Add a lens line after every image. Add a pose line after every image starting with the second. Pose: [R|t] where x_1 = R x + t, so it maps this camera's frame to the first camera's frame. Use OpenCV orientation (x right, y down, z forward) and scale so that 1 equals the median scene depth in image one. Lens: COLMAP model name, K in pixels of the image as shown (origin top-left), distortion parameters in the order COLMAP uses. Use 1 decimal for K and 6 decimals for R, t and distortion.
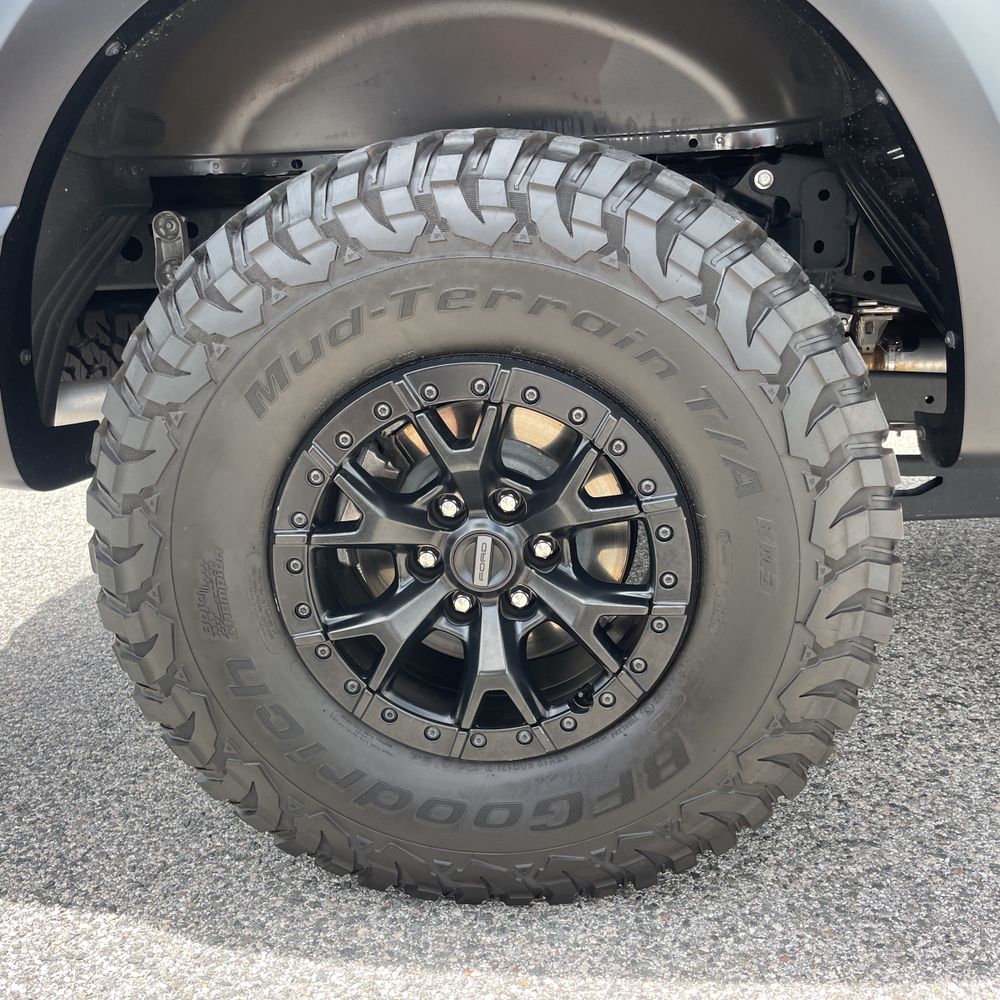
lens RADIAL K [[1012.4, 0, 500.0], [0, 1012.4, 500.0], [0, 0, 1]] dist [0.074805, -0.098277]
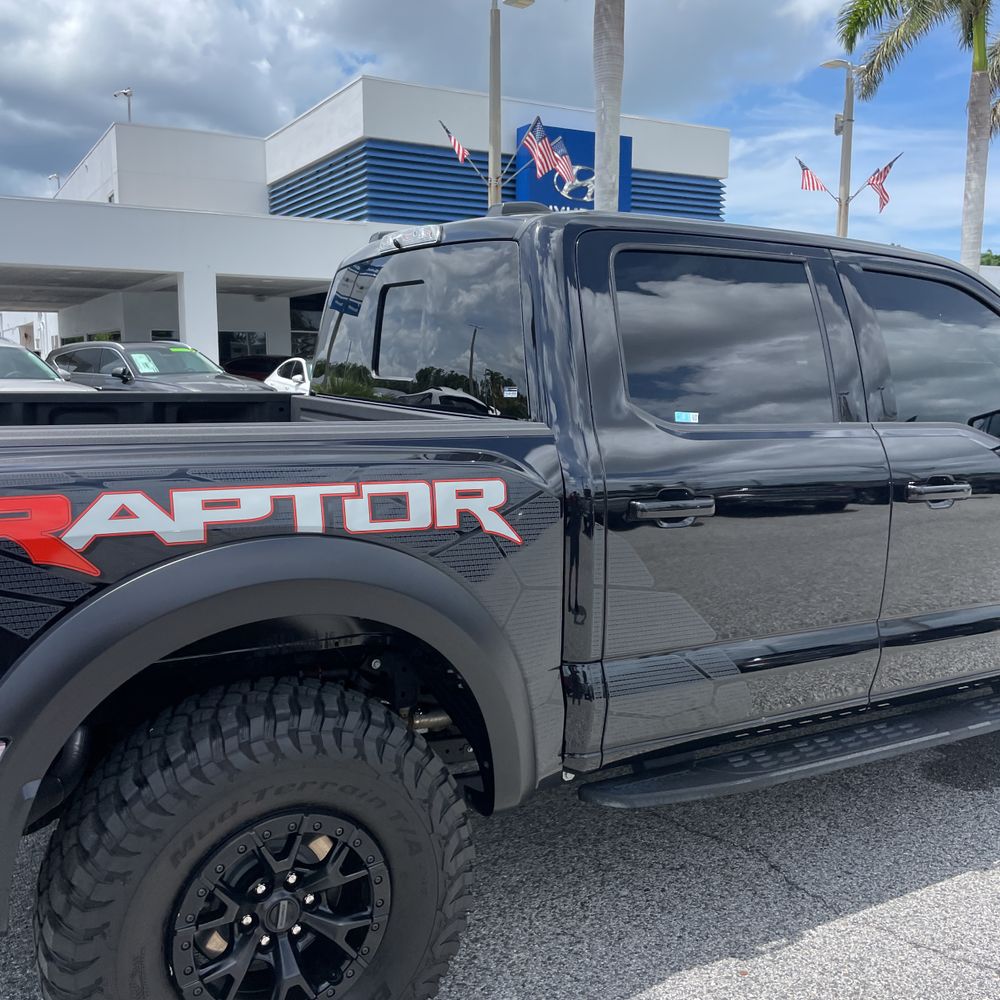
lens RADIAL K [[1005.3, 0, 500.0], [0, 1005.3, 500.0], [0, 0, 1]] dist [0.118836, -0.163000]
pose [[0.821913, -0.018505, 0.569313, -0.804470], [0.106796, 0.986755, -0.122106, -0.453169], [-0.559513, 0.161161, 0.813002, -0.948599]]
